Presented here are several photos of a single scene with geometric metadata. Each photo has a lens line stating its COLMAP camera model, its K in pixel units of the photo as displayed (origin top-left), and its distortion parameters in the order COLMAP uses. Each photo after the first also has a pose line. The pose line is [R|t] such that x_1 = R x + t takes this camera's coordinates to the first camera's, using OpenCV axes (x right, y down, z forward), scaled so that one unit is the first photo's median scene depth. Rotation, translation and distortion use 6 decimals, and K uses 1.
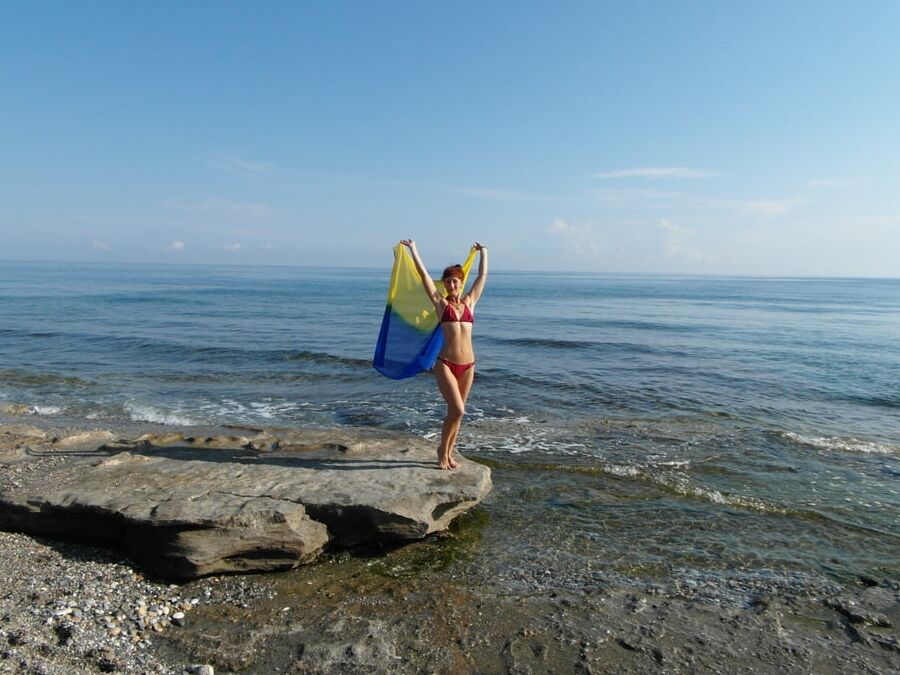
lens RADIAL K [[696.8, 0, 450.1], [0, 696.8, 337.9], [0, 0, 1]] dist [0.024339, -0.032989]
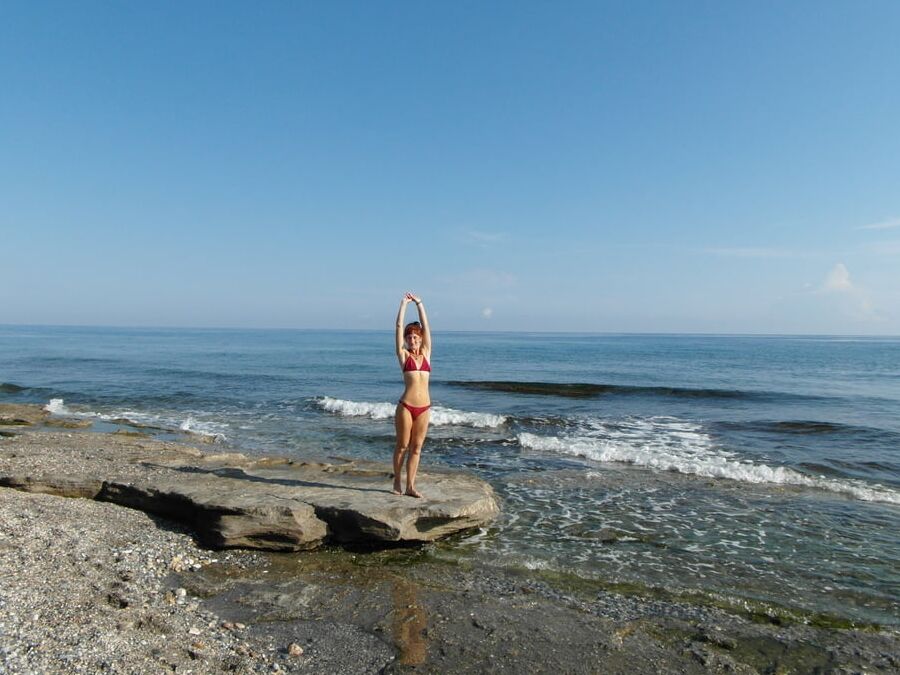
lens RADIAL K [[696.8, 0, 446.1], [0, 696.8, 339.4], [0, 0, 1]] dist [0.024339, -0.032989]
pose [[0.939370, -0.003892, -0.342884, 0.520499], [-0.027023, 0.995986, -0.085338, 0.030907], [0.341839, 0.089429, 0.935494, -0.199685]]
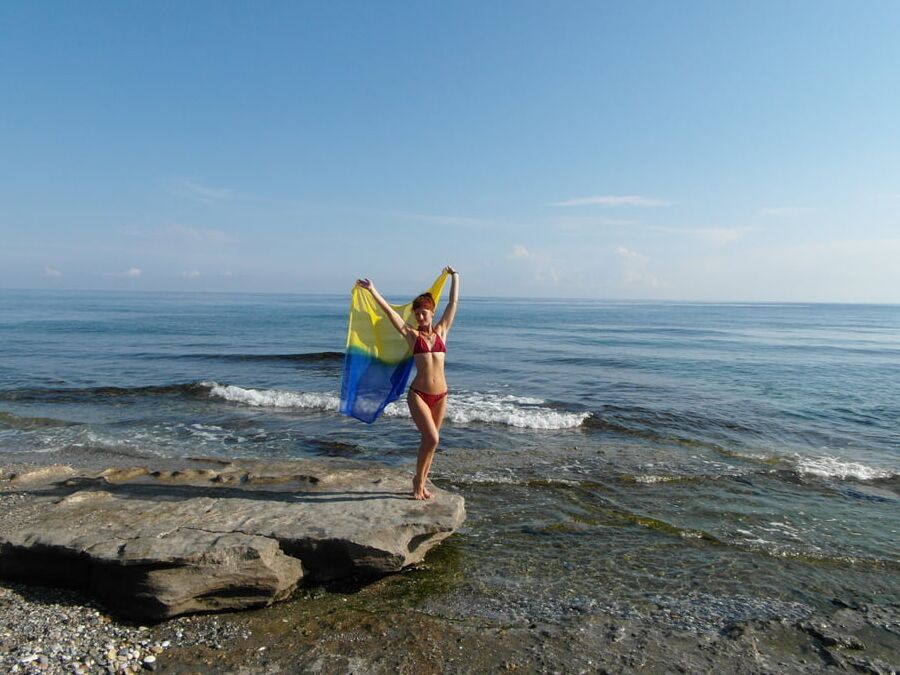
lens RADIAL K [[696.8, 0, 449.5], [0, 696.8, 337.4], [0, 0, 1]] dist [0.024339, -0.032989]
pose [[0.998549, -0.006165, 0.053498, -0.020530], [0.008197, 0.999250, -0.037846, -0.006191], [-0.053225, 0.038229, 0.997851, -0.002789]]
